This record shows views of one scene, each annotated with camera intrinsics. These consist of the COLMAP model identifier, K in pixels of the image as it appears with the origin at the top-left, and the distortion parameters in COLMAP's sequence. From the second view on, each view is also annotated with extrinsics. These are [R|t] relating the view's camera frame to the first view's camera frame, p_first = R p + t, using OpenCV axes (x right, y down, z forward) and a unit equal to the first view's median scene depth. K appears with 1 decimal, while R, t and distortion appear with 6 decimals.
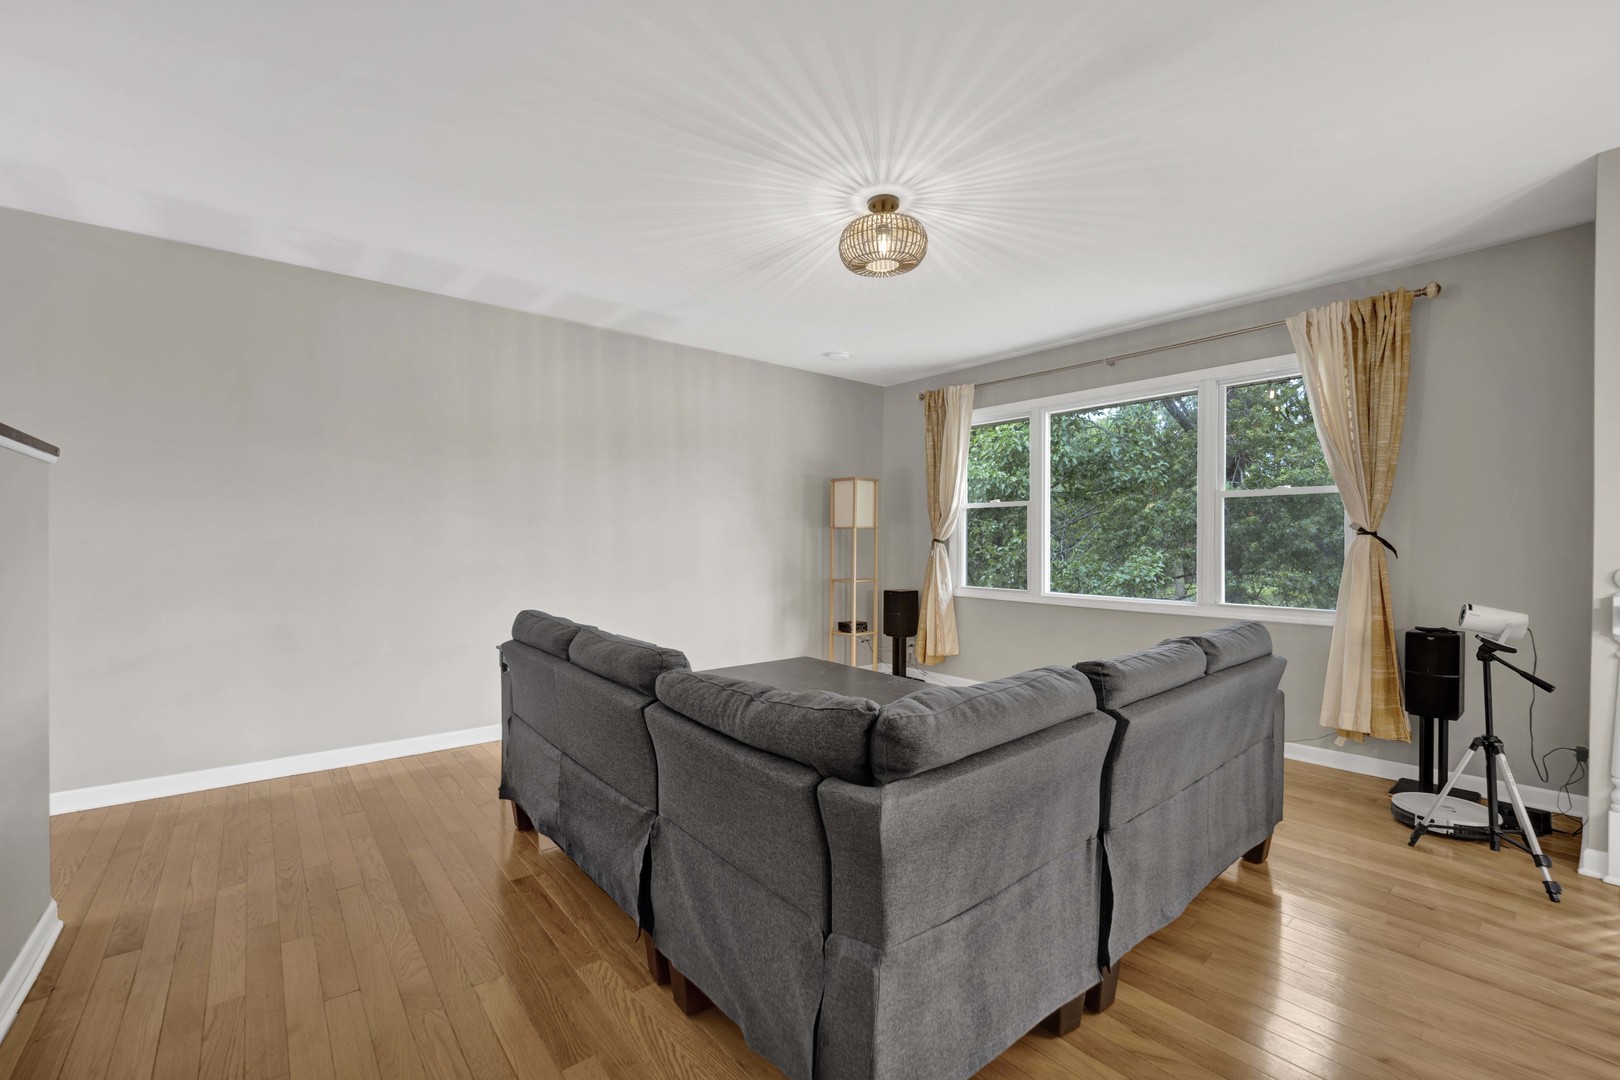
lens RADIAL K [[673.2, 0, 794.4], [0, 673.2, 544.6], [0, 0, 1]] dist [-0.019532, -0.000589]
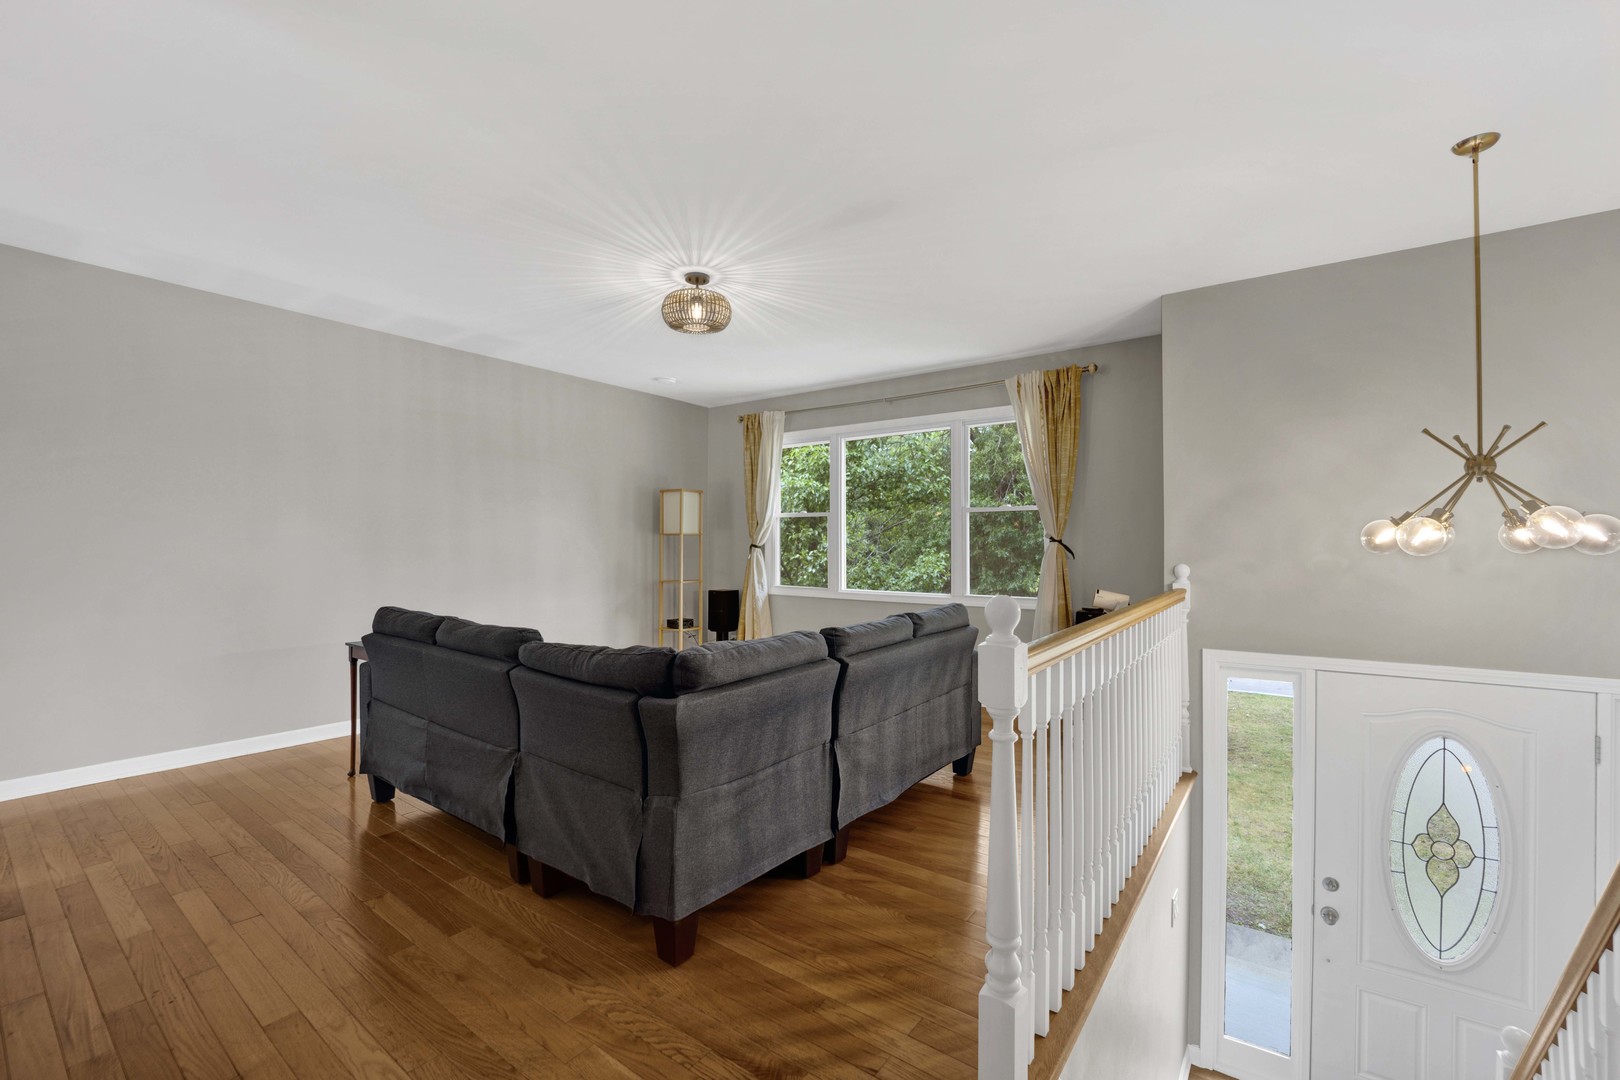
lens RADIAL K [[673.2, 0, 788.0], [0, 673.2, 553.1], [0, 0, 1]] dist [-0.019532, -0.000589]
pose [[0.972717, -0.002344, 0.231981, 0.005728], [0.001136, 0.999985, 0.005339, 0.000620], [-0.231990, -0.004930, 0.972706, -0.295629]]
